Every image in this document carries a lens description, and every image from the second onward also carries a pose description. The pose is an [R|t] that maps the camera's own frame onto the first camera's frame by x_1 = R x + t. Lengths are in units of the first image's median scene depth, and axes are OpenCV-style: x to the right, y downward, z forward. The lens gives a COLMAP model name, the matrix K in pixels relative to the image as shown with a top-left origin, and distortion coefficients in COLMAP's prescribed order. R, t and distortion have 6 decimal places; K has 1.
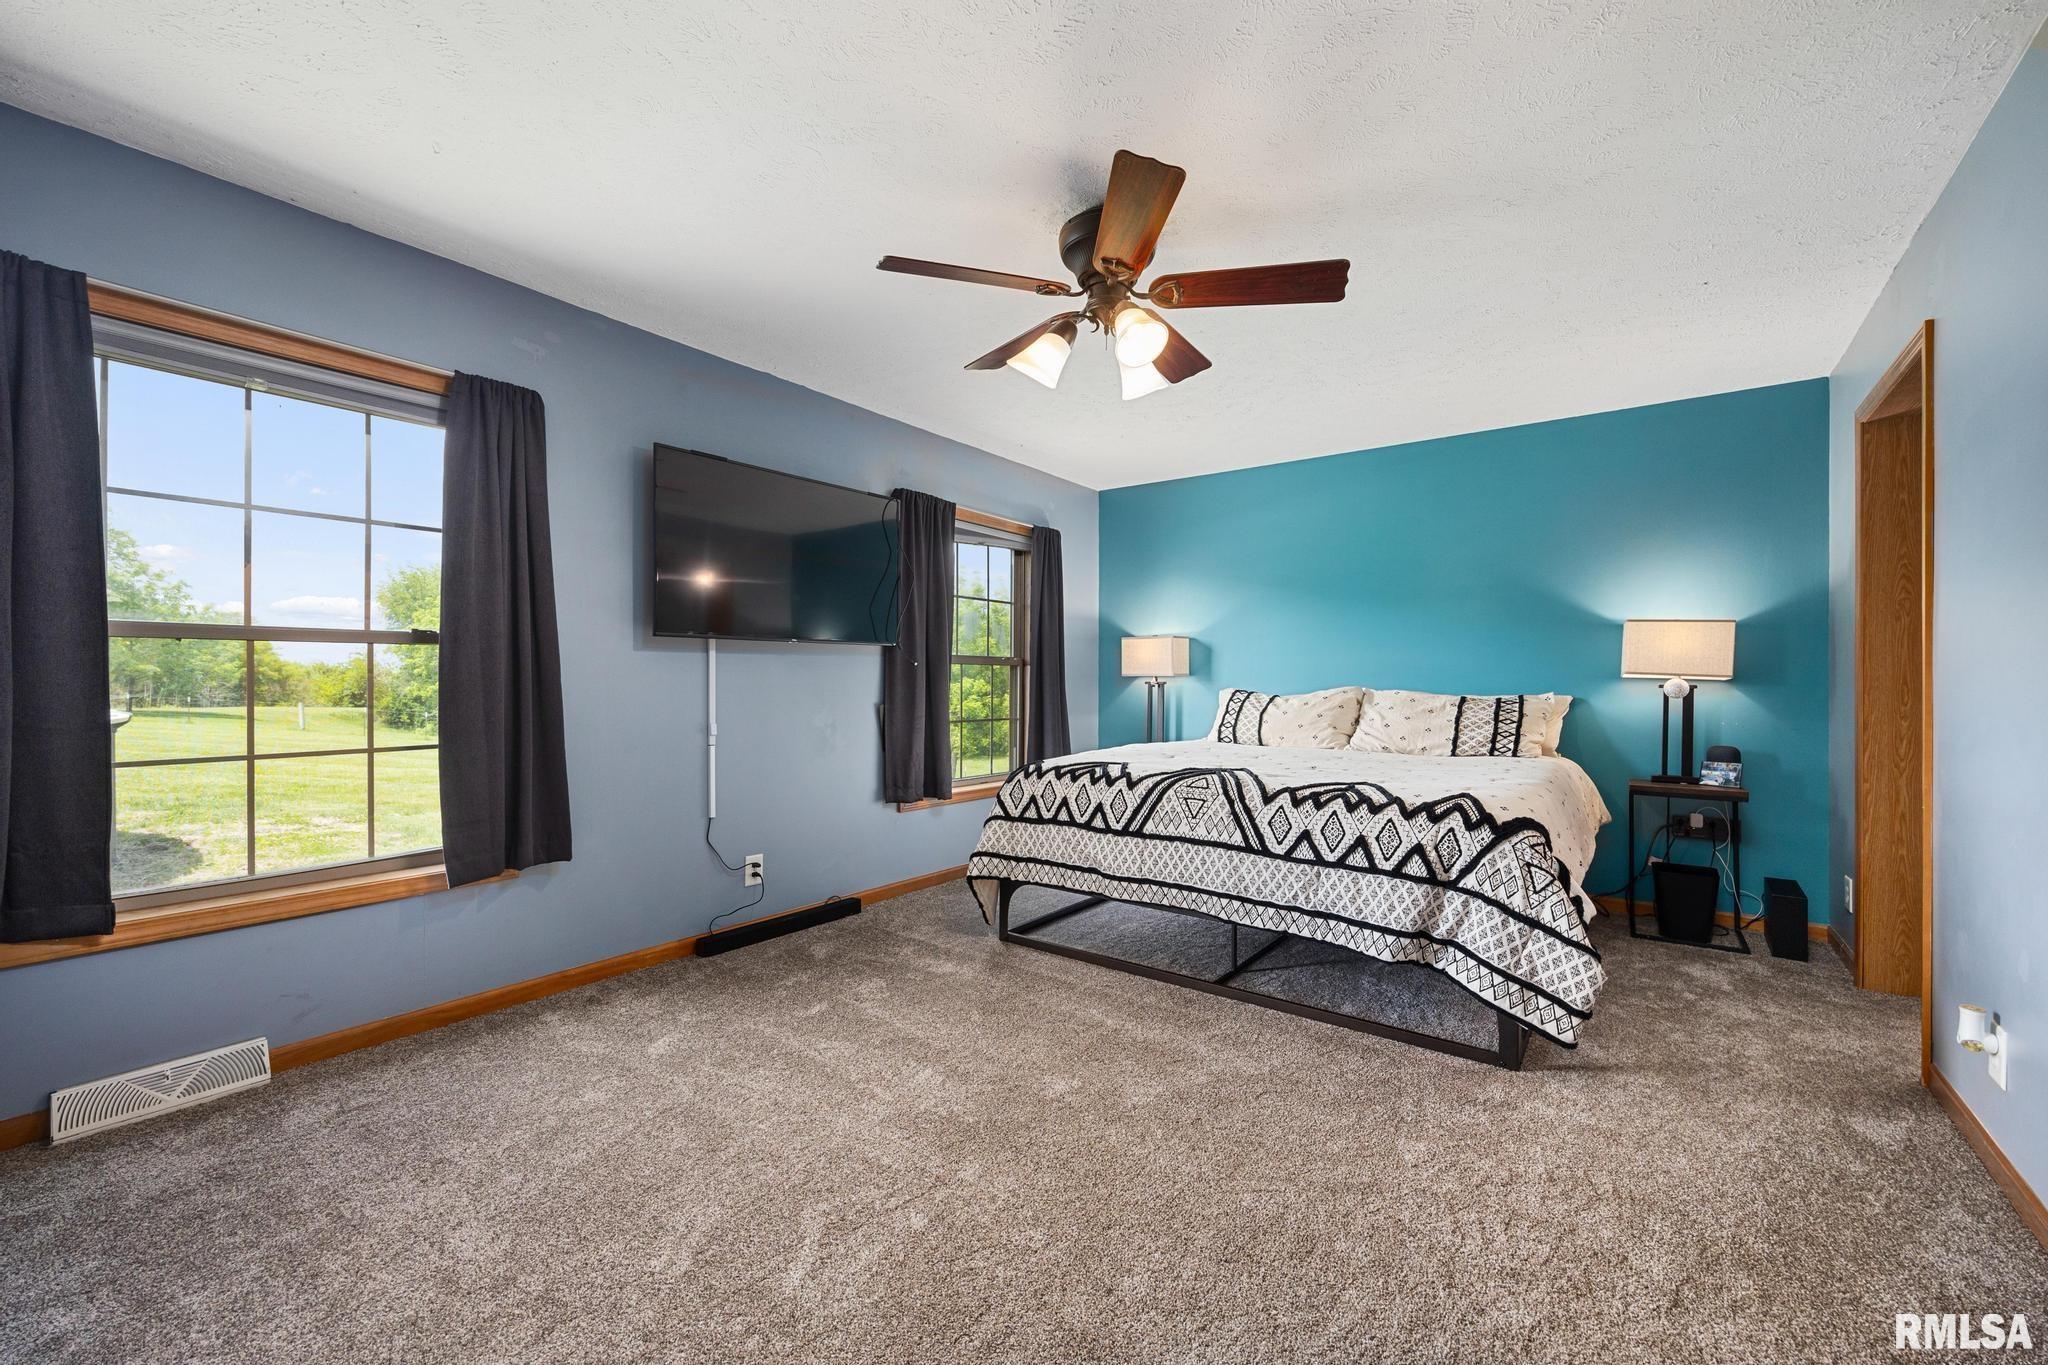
lens RADIAL K [[819.1, 0, 1021.9], [0, 819.1, 686.6], [0, 0, 1]] dist [-0.020307, 0.000493]
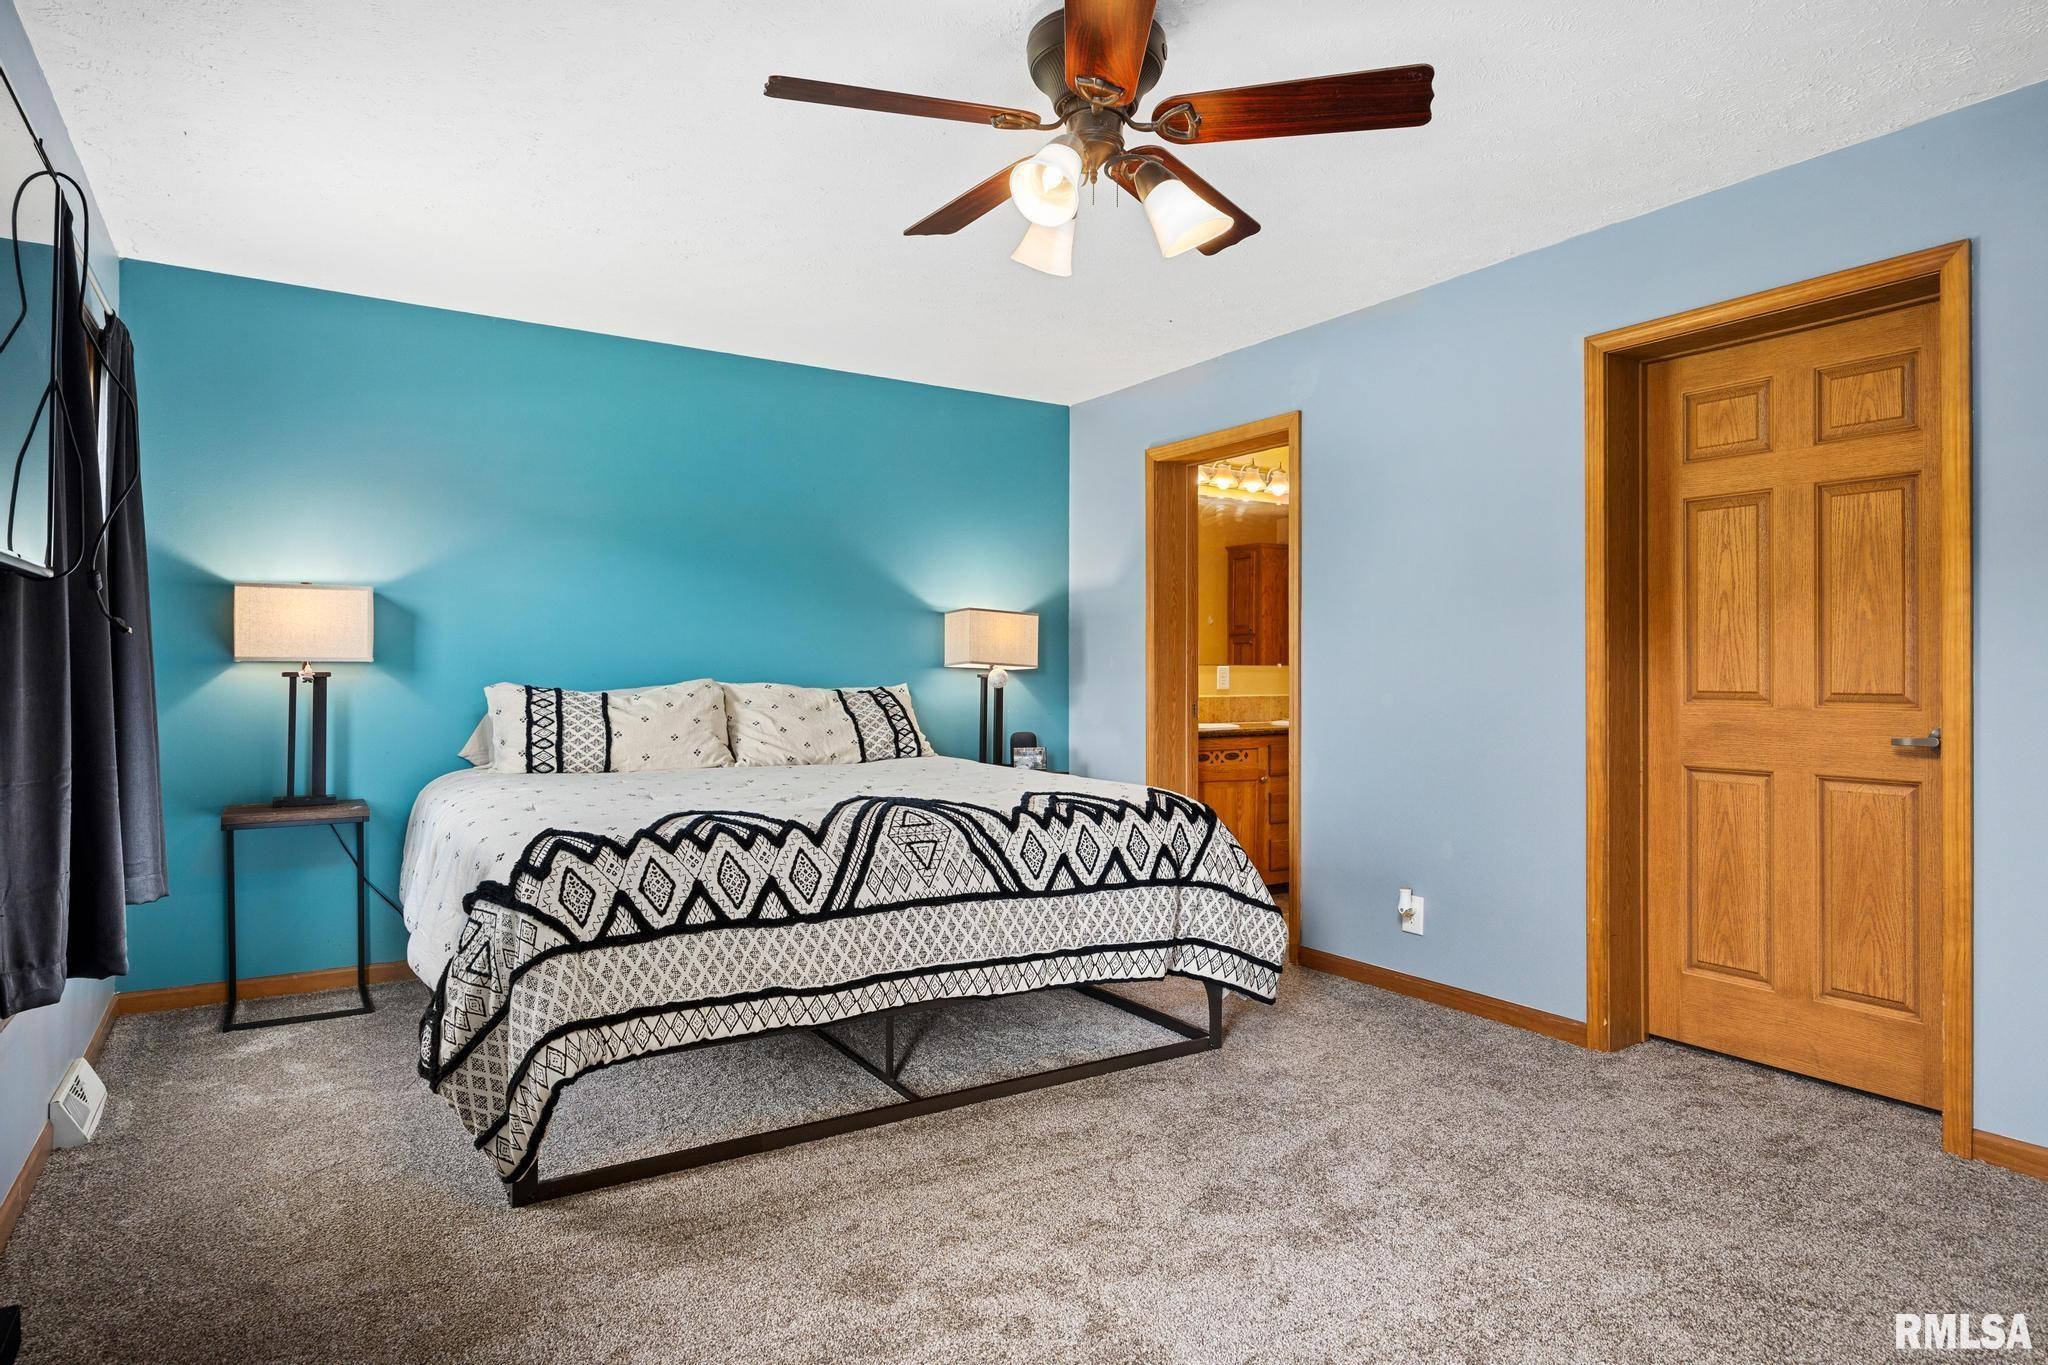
lens RADIAL K [[1131.9, 0, 1023.4], [0, 1131.9, 672.4], [0, 0, 1]] dist [-0.005626, -0.000346]
pose [[0.338563, -0.000990, 0.940943, -0.670095], [0.006045, 0.999981, -0.001123, -0.005562], [-0.940924, 0.006068, 0.338563, 0.592004]]
